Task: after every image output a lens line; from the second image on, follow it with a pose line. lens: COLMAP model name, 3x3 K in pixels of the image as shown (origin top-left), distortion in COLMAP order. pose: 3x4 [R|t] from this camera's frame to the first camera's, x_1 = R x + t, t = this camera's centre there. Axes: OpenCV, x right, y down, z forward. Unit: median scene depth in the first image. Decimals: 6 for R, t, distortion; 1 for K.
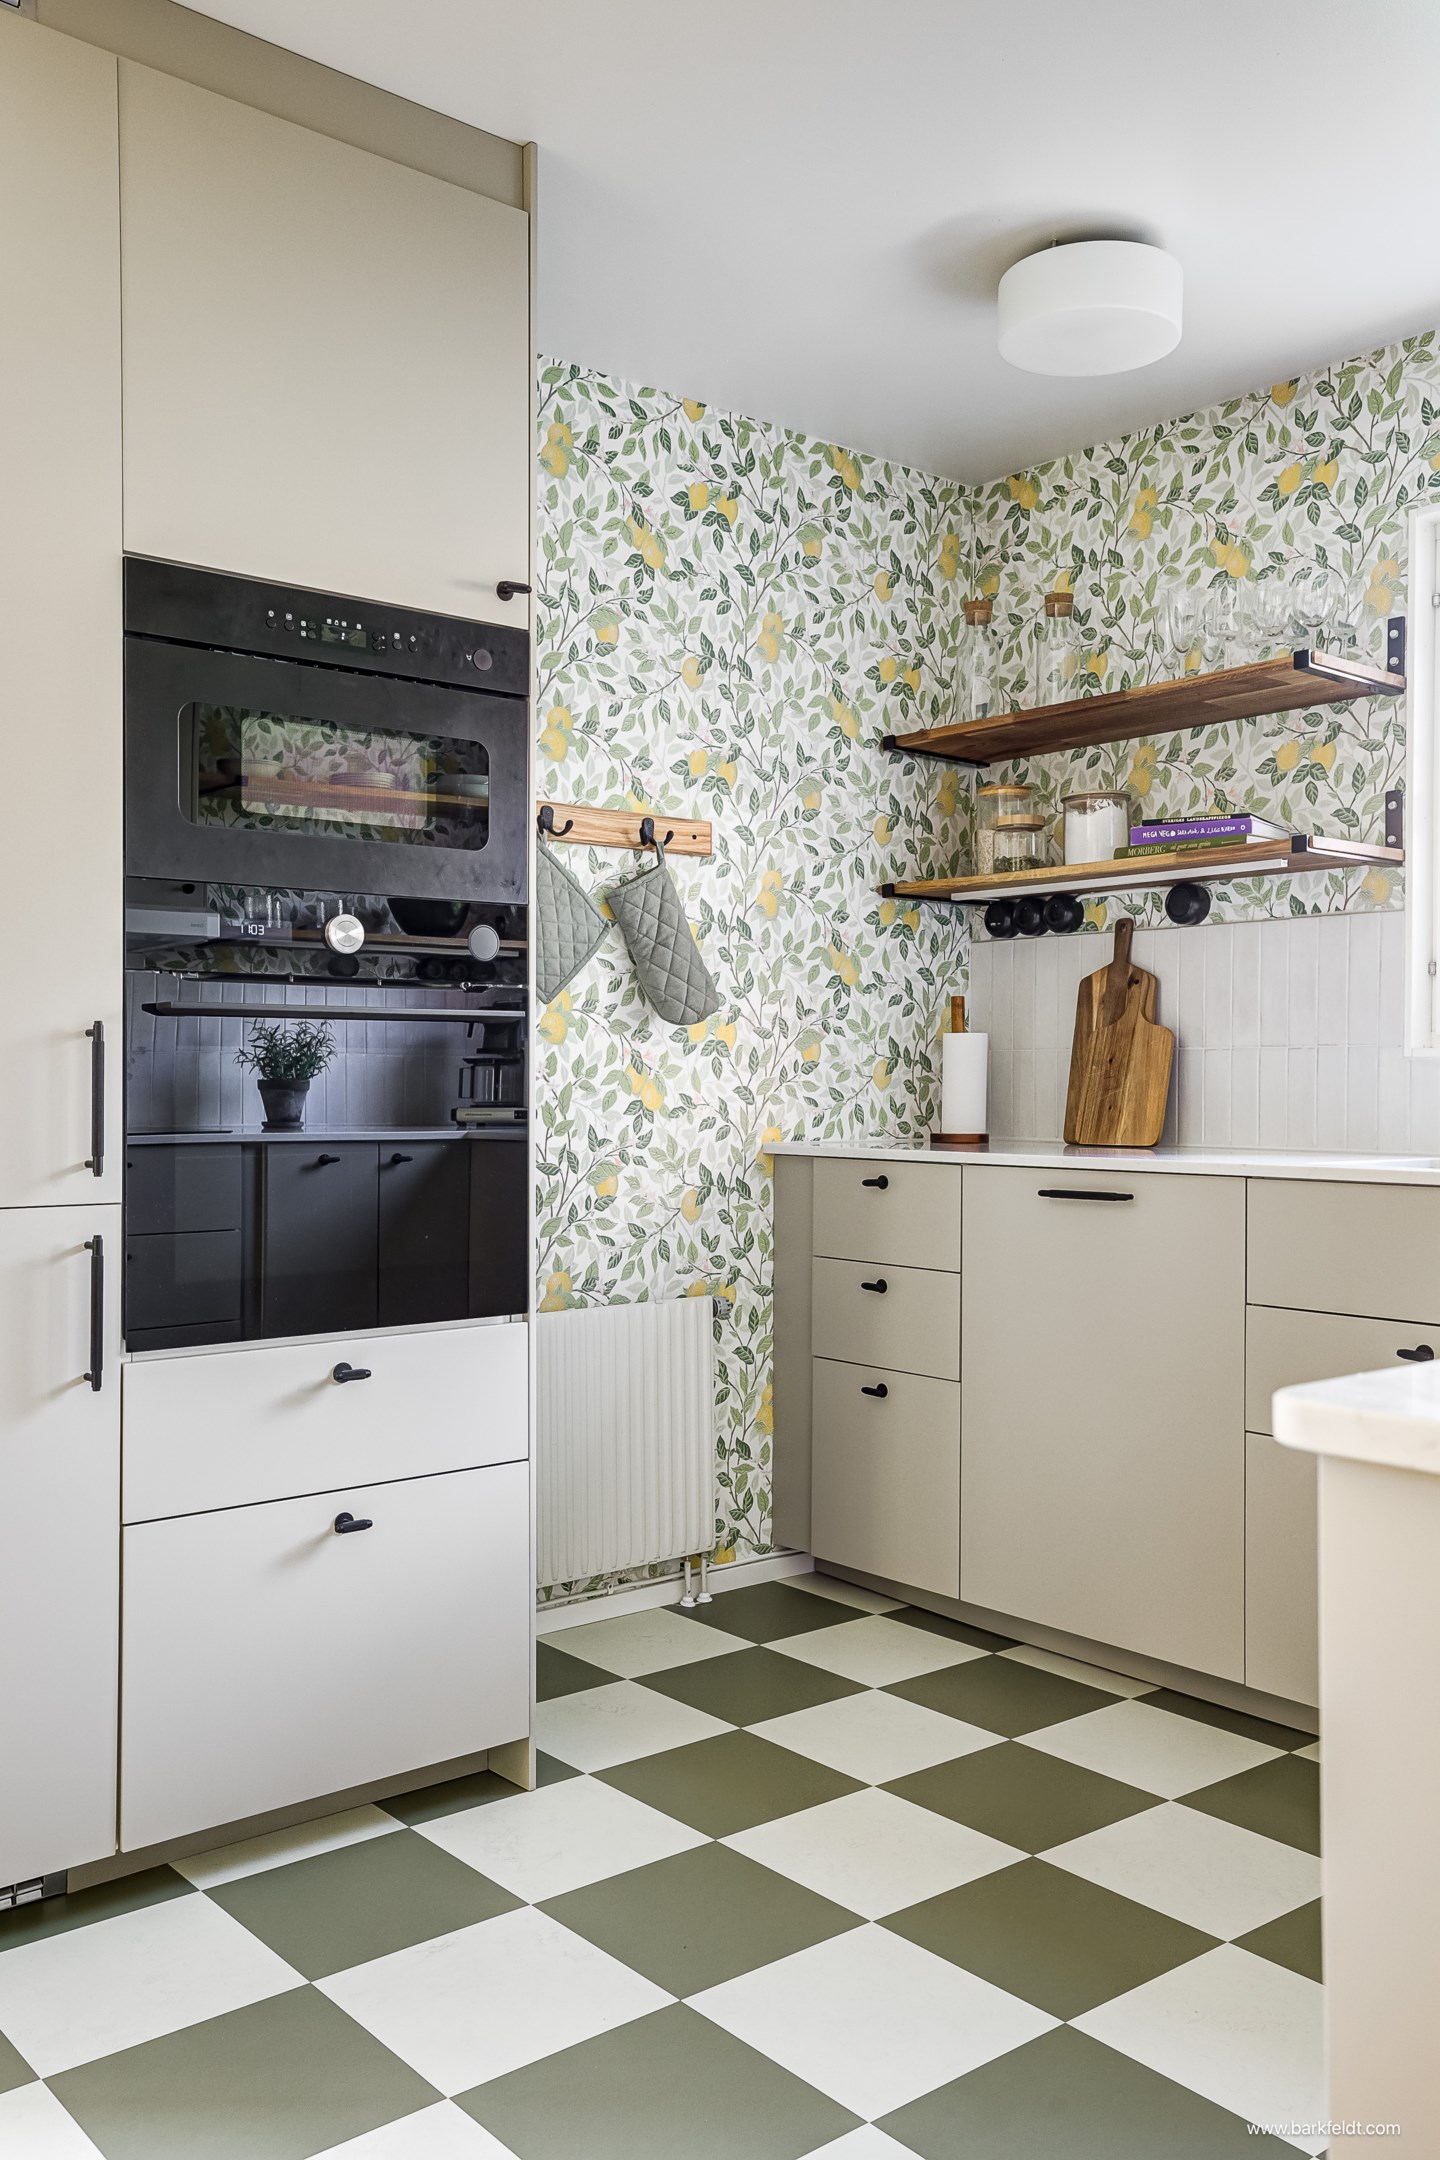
lens RADIAL K [[1806.6, 0, 704.5], [0, 1806.6, 1080.7], [0, 0, 1]] dist [0.026362, 0.028730]
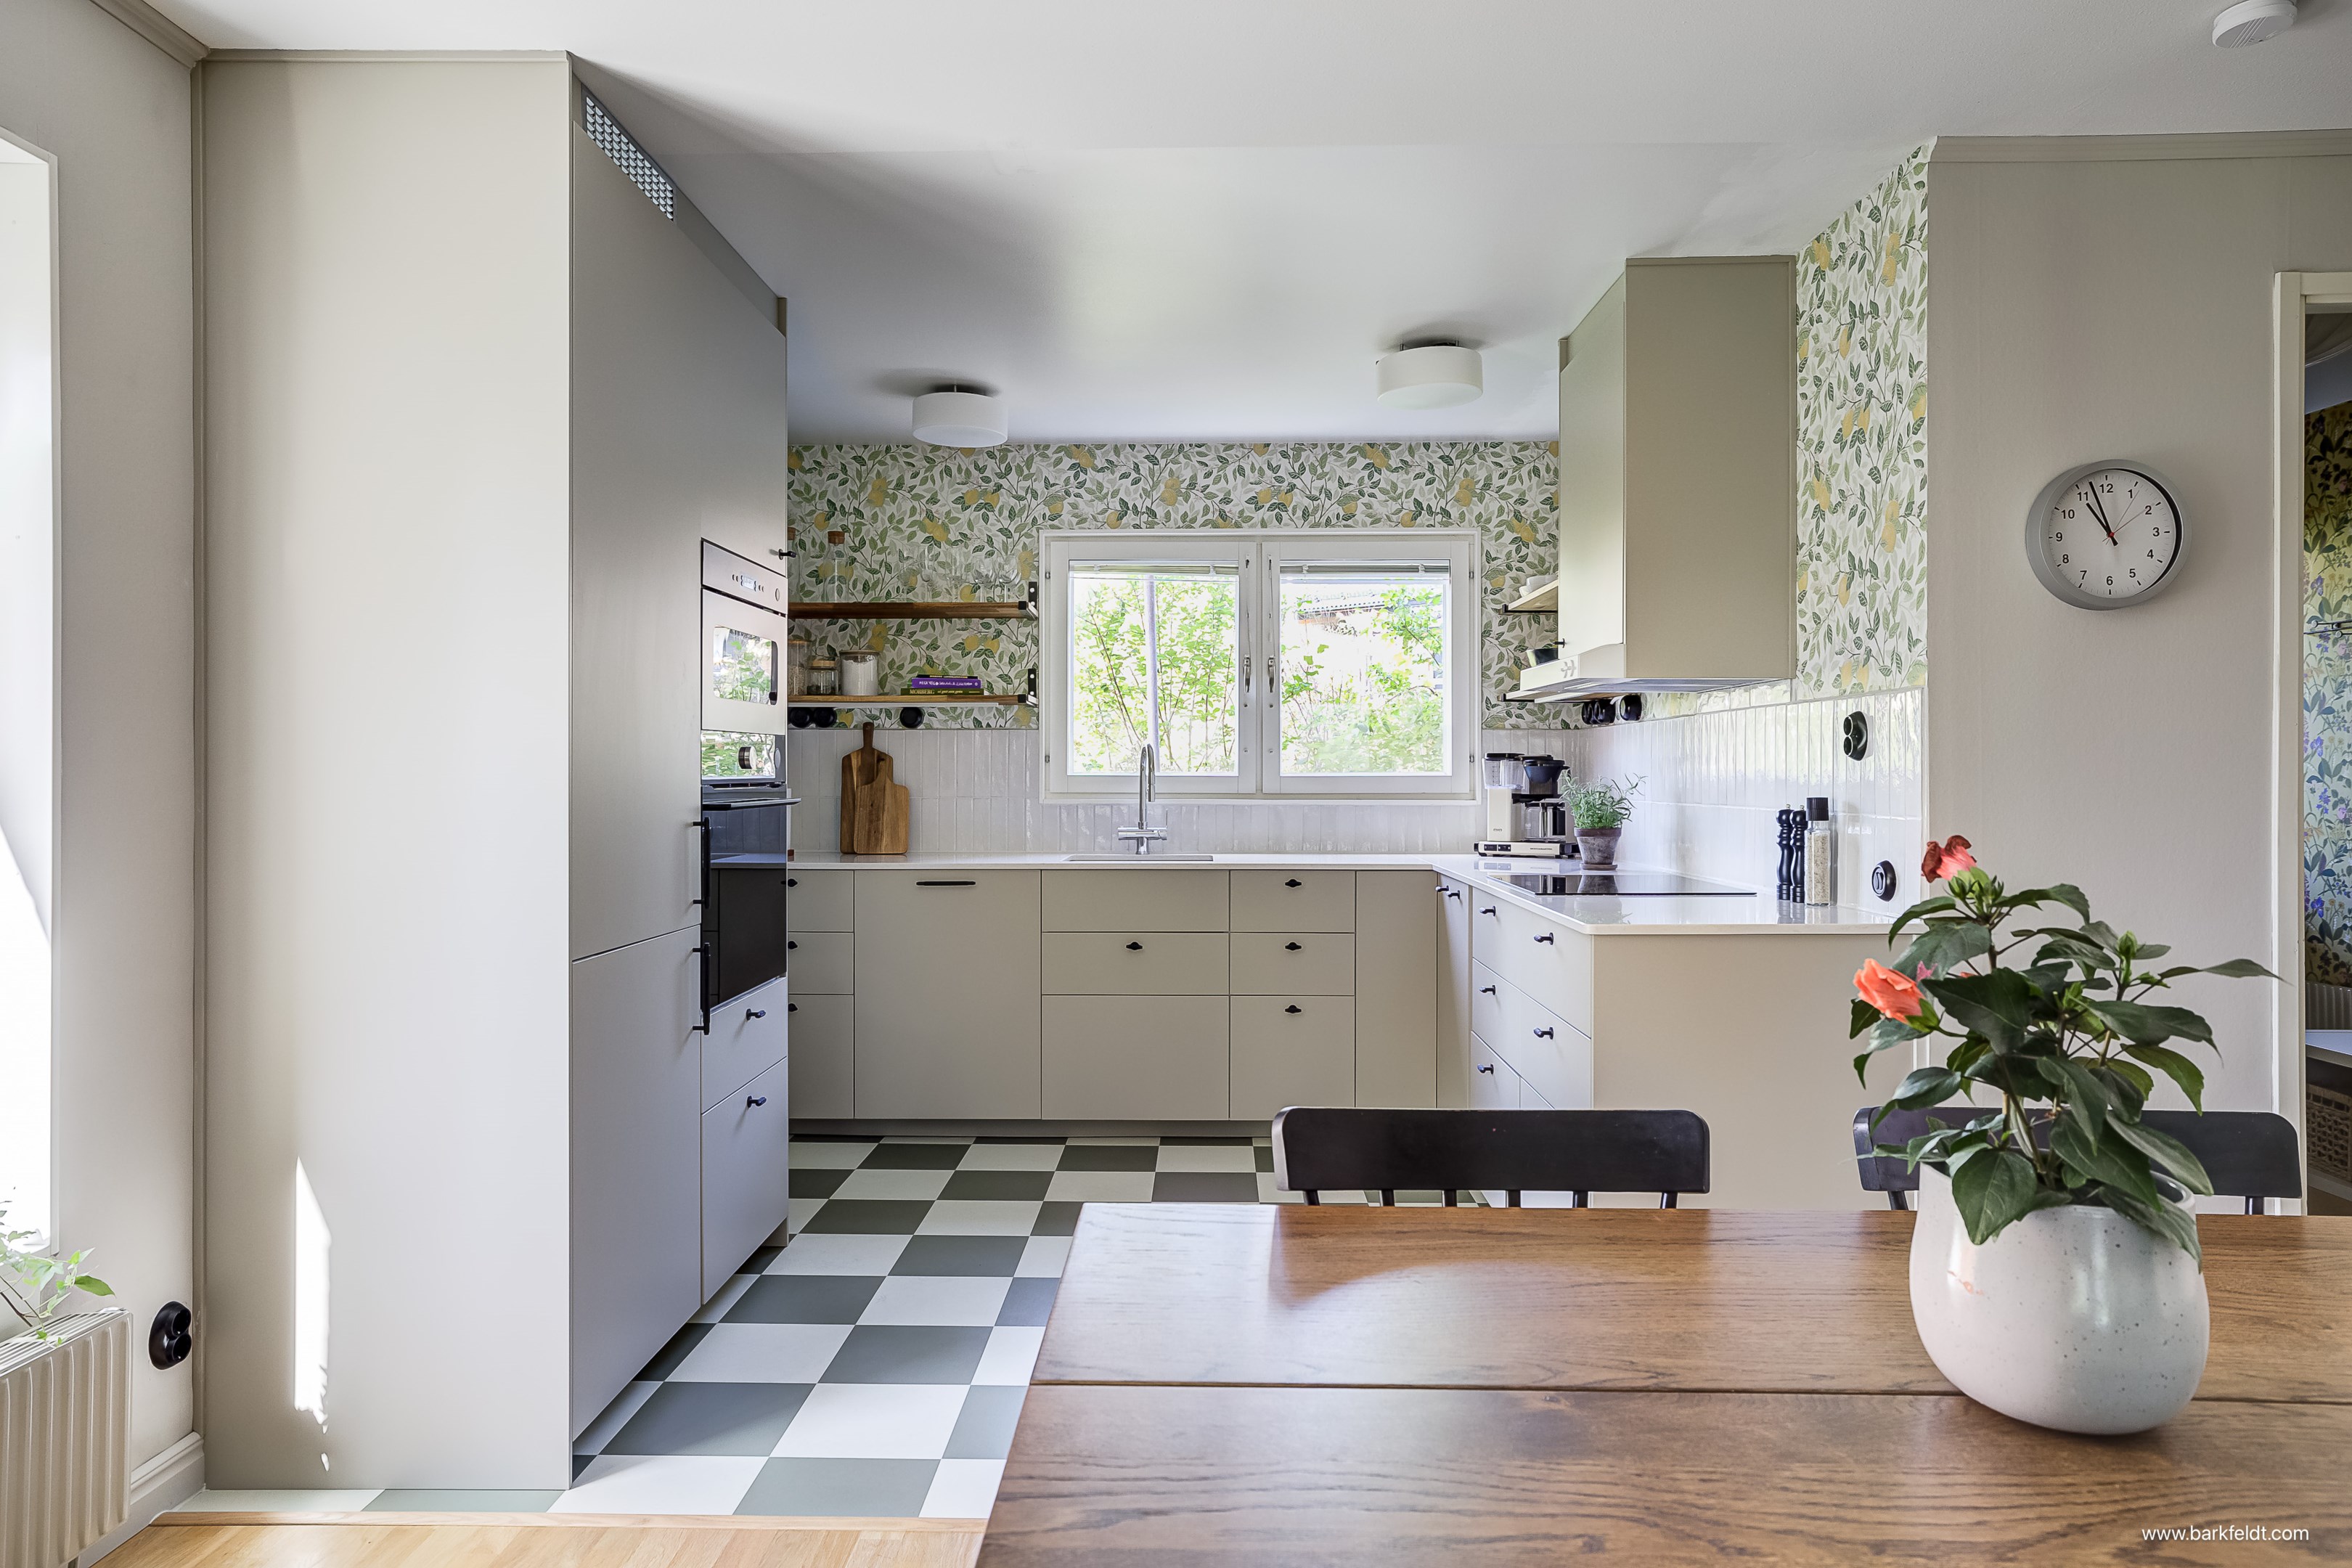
lens RADIAL K [[1435.5, 0, 1181.4], [0, 1435.5, 769.9], [0, 0, 1]] dist [-0.002214, 0.007681]
pose [[0.652073, -0.002917, 0.758151, -0.638682], [0.002418, 0.999996, 0.001768, -0.047335], [-0.758152, 0.000680, 0.652077, -0.129879]]
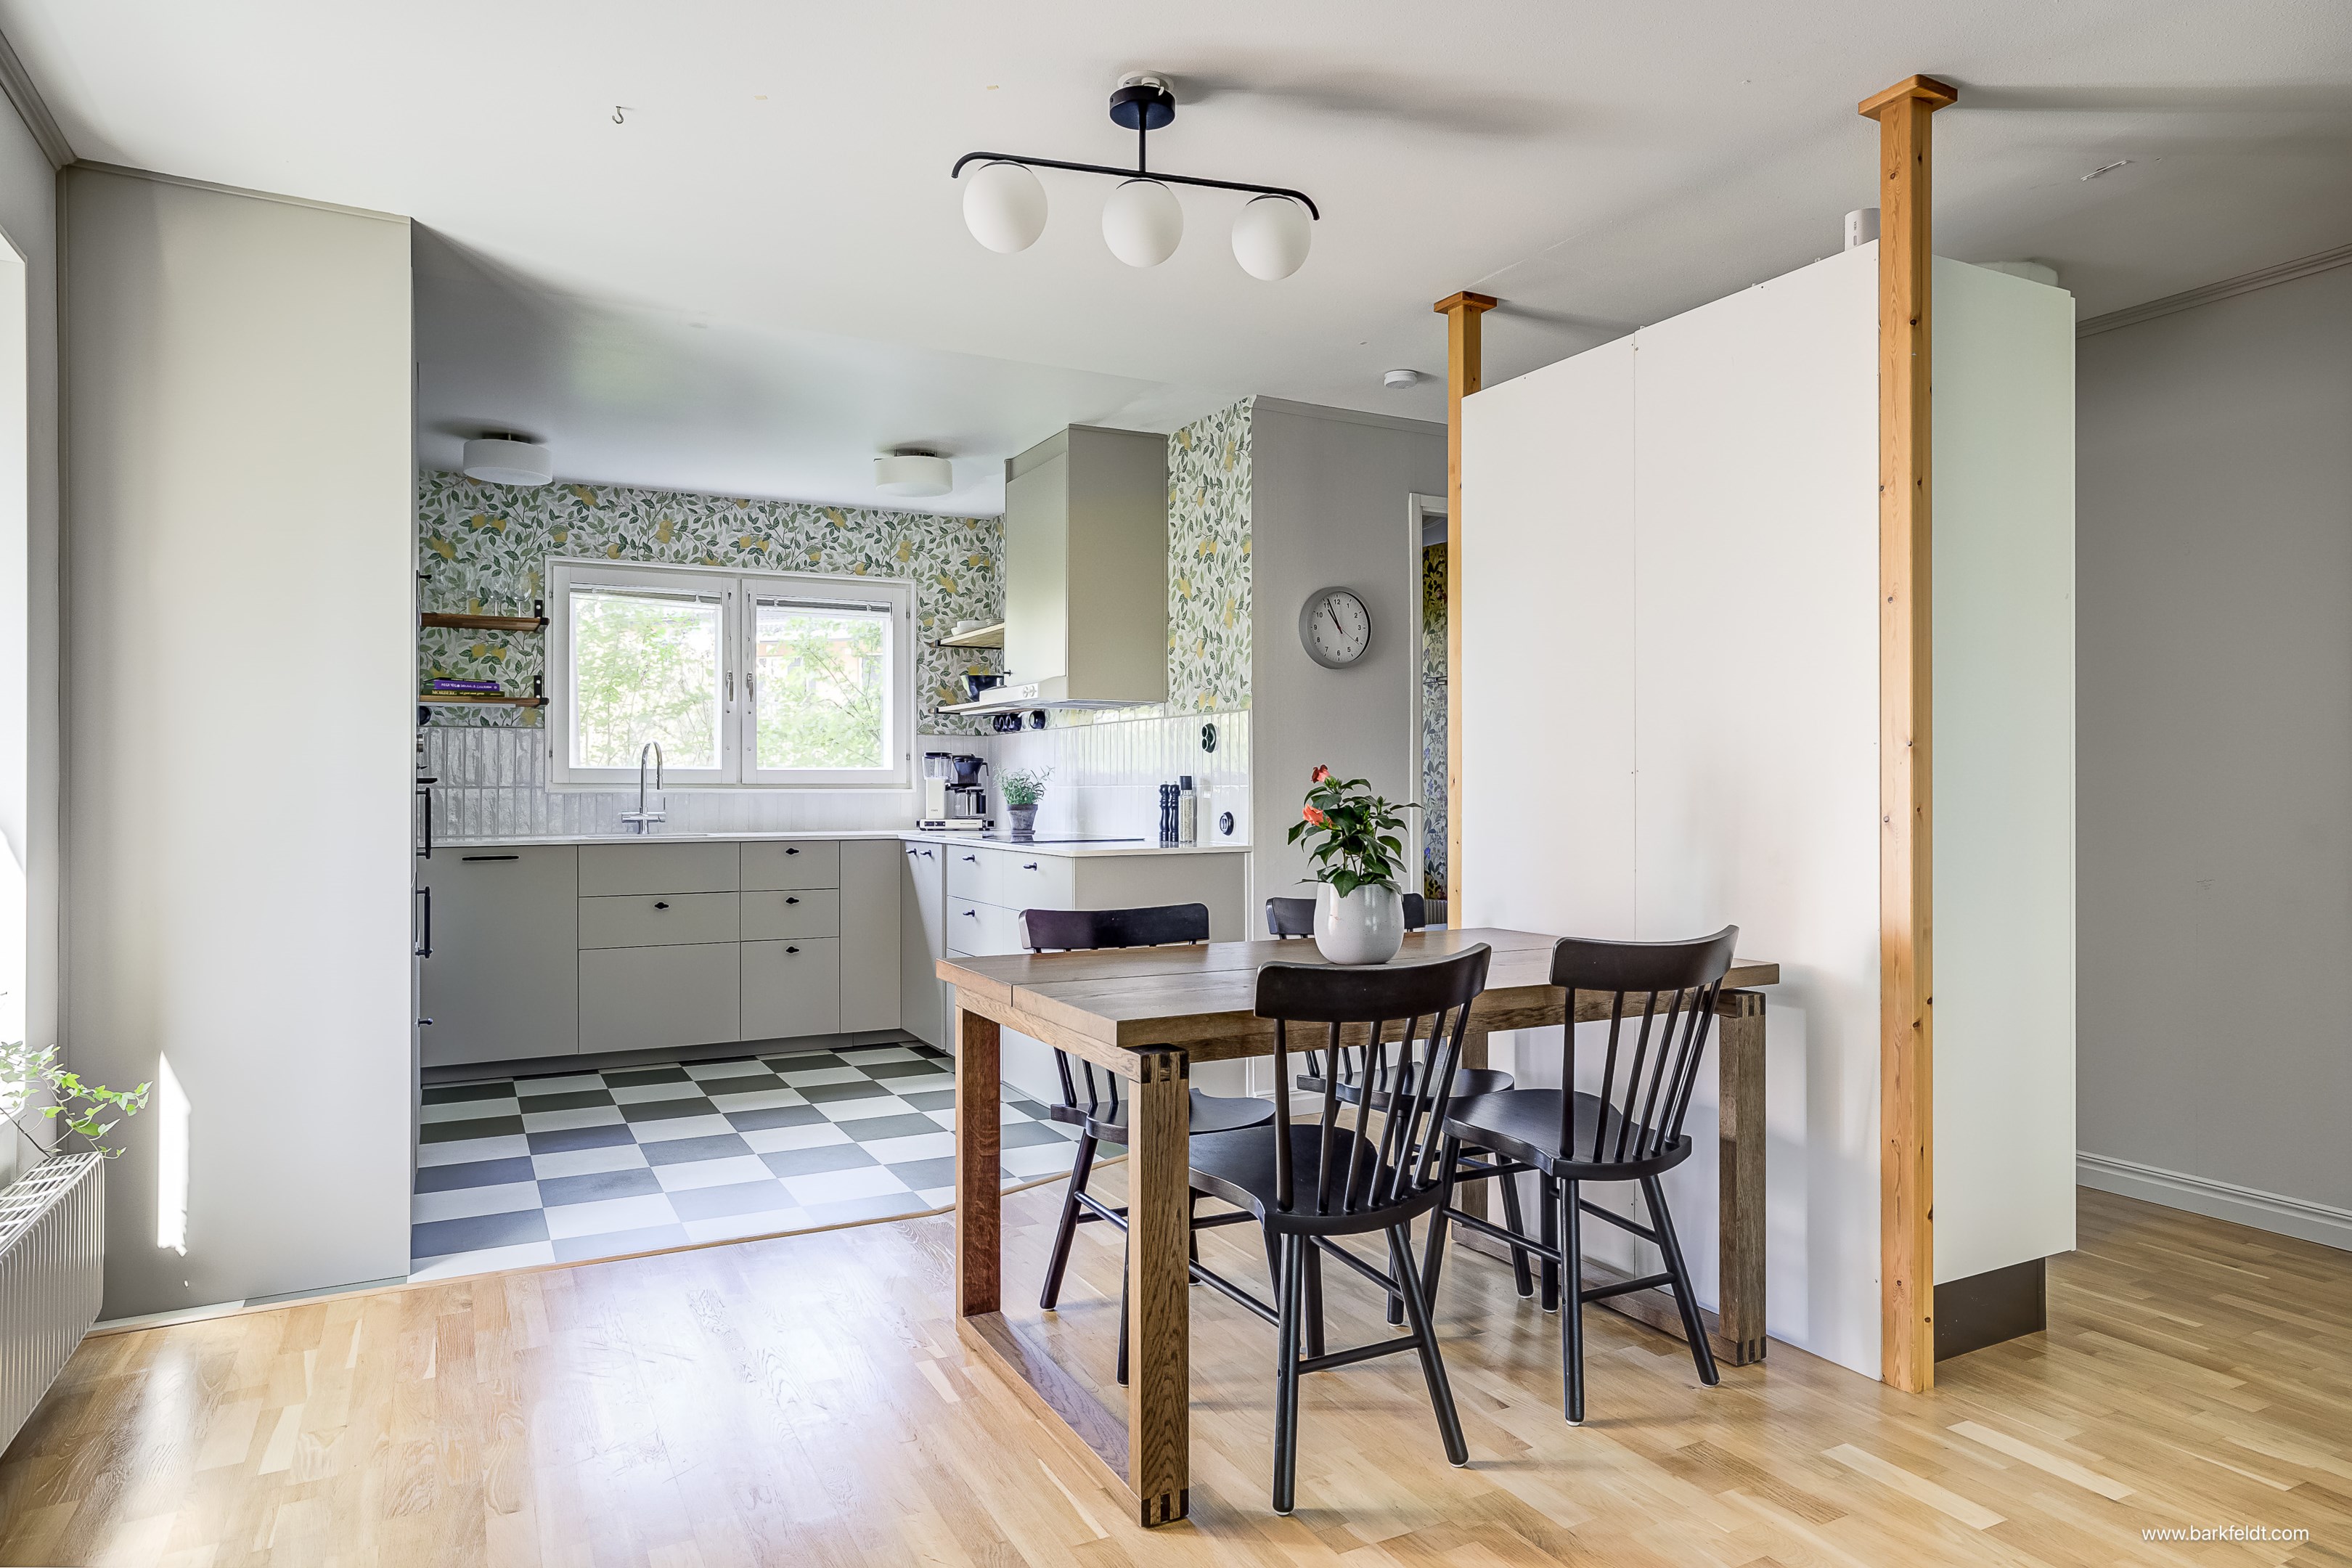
lens RADIAL K [[1435.5, 0, 1169.8], [0, 1435.5, 783.9], [0, 0, 1]] dist [-0.002214, 0.007681]
pose [[0.214950, -0.000817, 0.976625, -1.098045], [0.001485, 0.999999, 0.000510, -0.021695], [-0.976624, 0.001341, 0.214951, -0.143398]]
